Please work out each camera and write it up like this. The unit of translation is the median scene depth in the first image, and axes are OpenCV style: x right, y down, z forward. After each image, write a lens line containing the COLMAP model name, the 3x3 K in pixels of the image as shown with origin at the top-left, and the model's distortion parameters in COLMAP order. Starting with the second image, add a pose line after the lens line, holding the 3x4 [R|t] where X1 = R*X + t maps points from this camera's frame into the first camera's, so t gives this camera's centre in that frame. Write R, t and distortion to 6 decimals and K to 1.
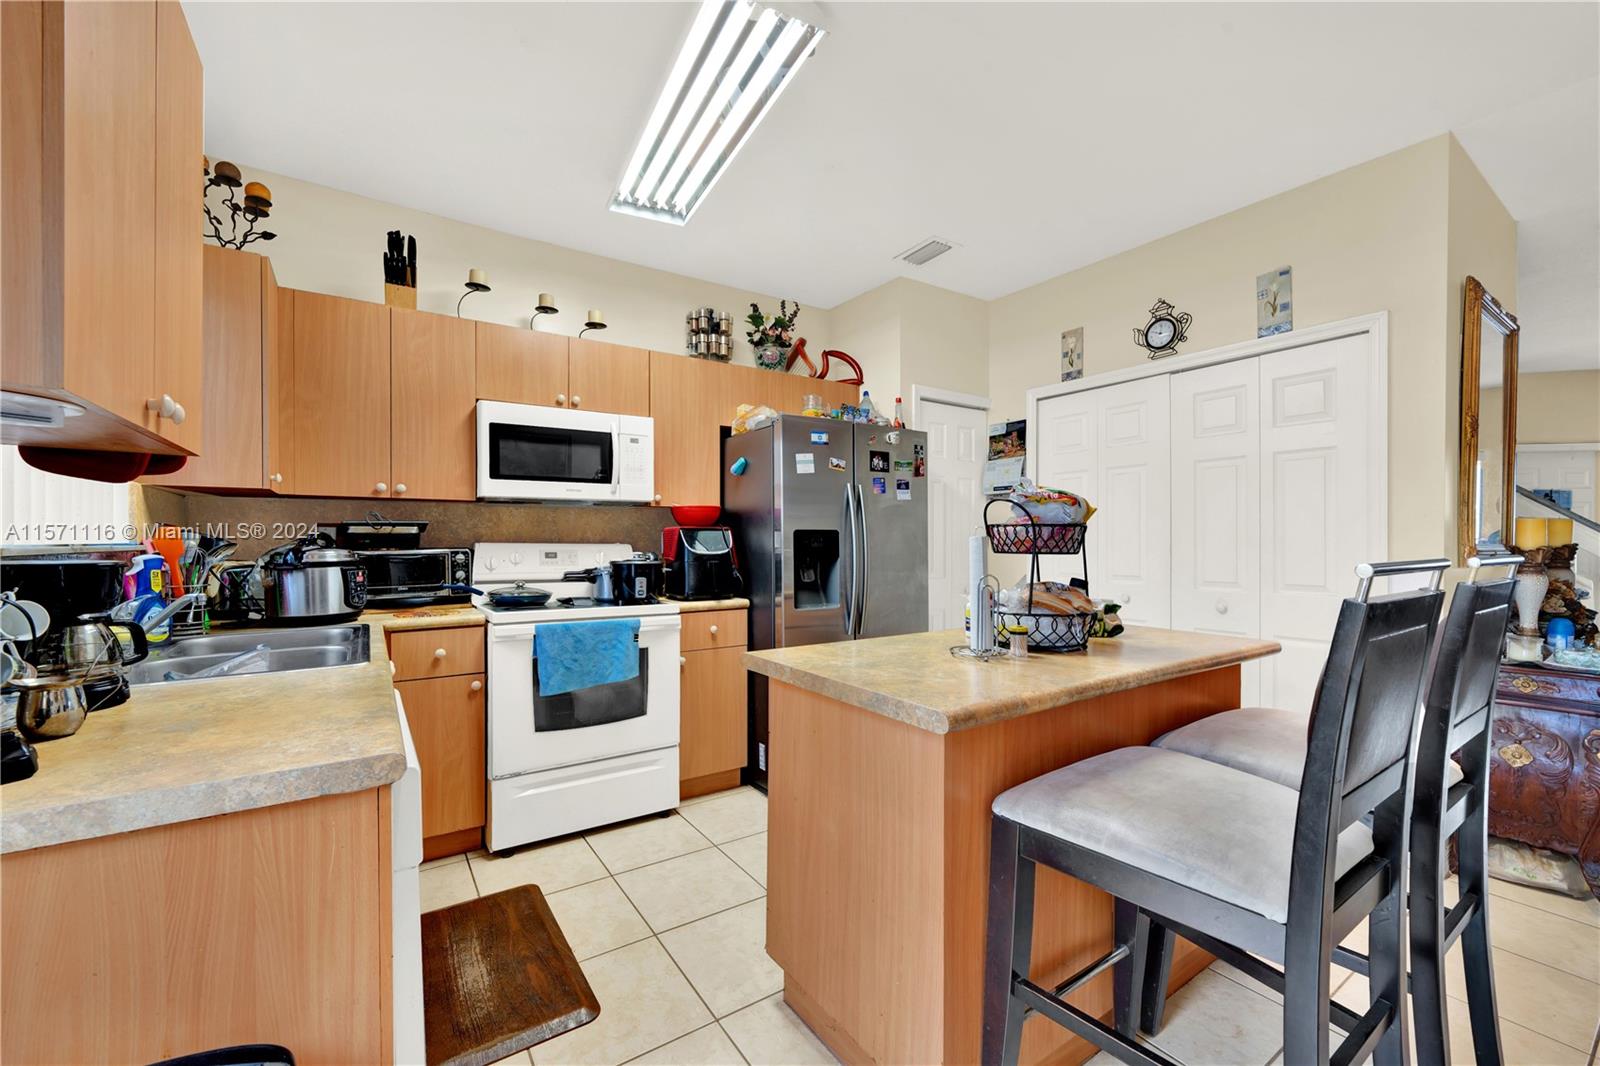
lens RADIAL K [[647.4, 0, 798.6], [0, 647.4, 541.5], [0, 0, 1]] dist [0.017418, -0.000640]
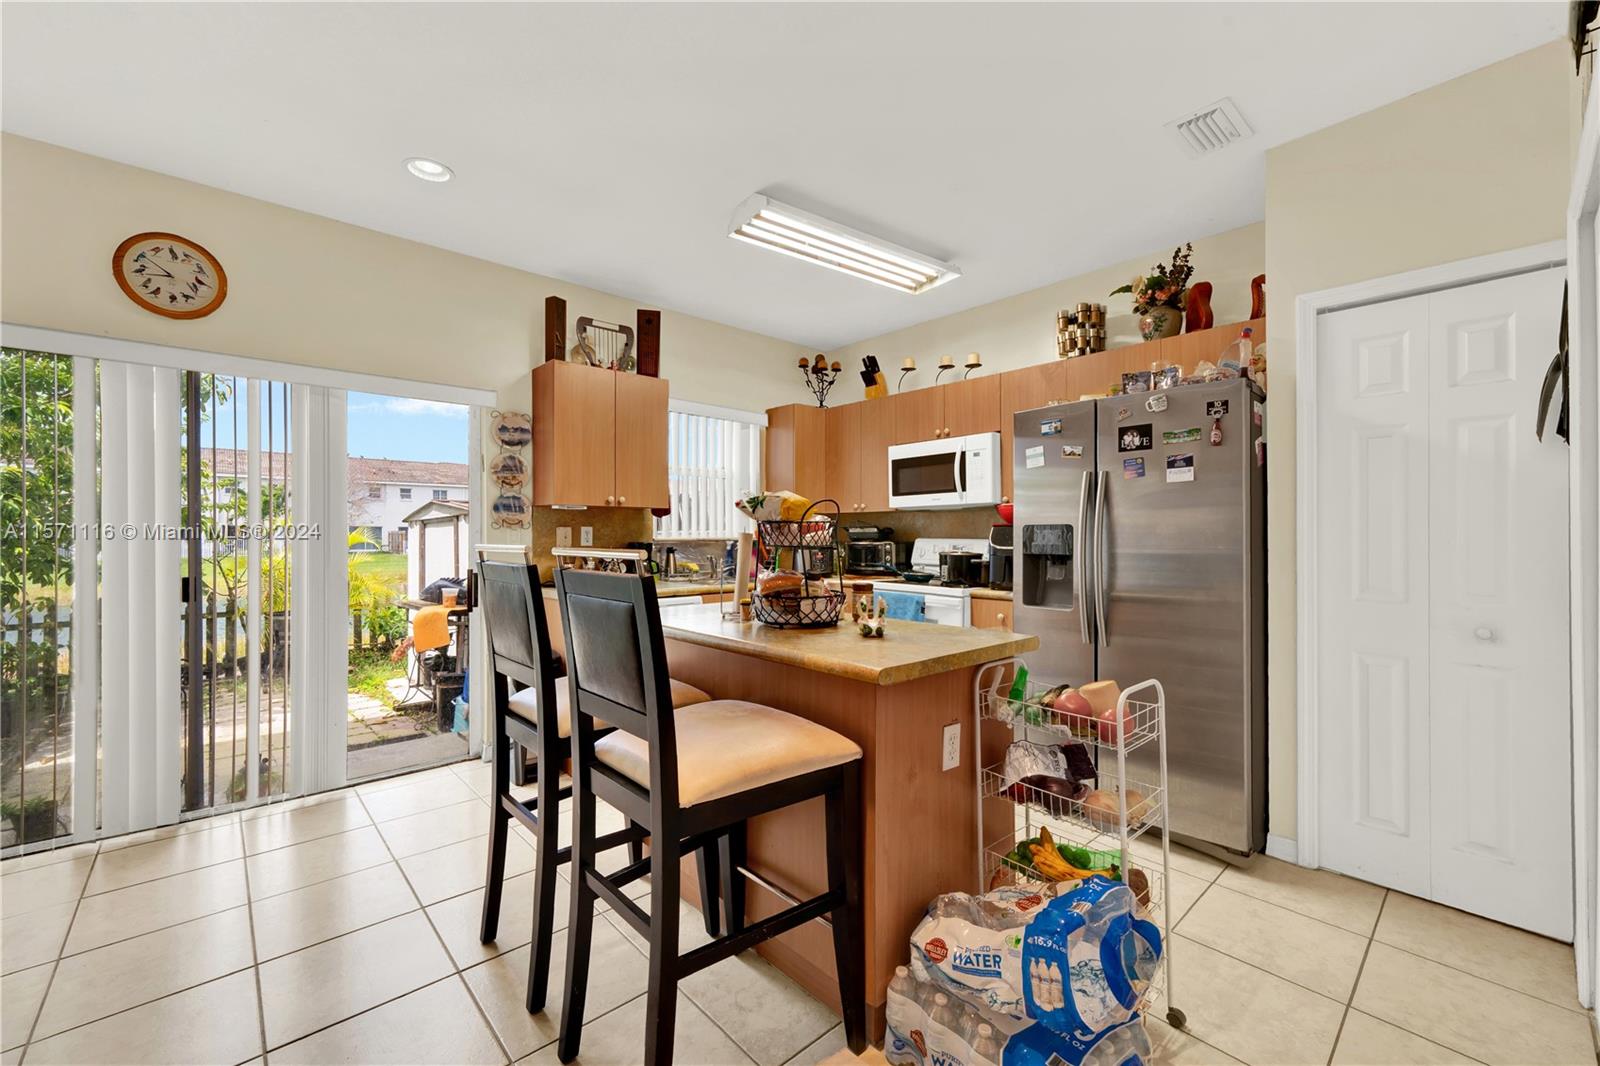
lens RADIAL K [[647.4, 0, 778.5], [0, 647.4, 531.8], [0, 0, 1]] dist [0.017418, -0.000640]
pose [[0.128844, -0.007950, -0.991633, 0.934386], [-0.003086, 0.999960, -0.008418, 0.001244], [0.991660, 0.004145, 0.128815, 0.493123]]
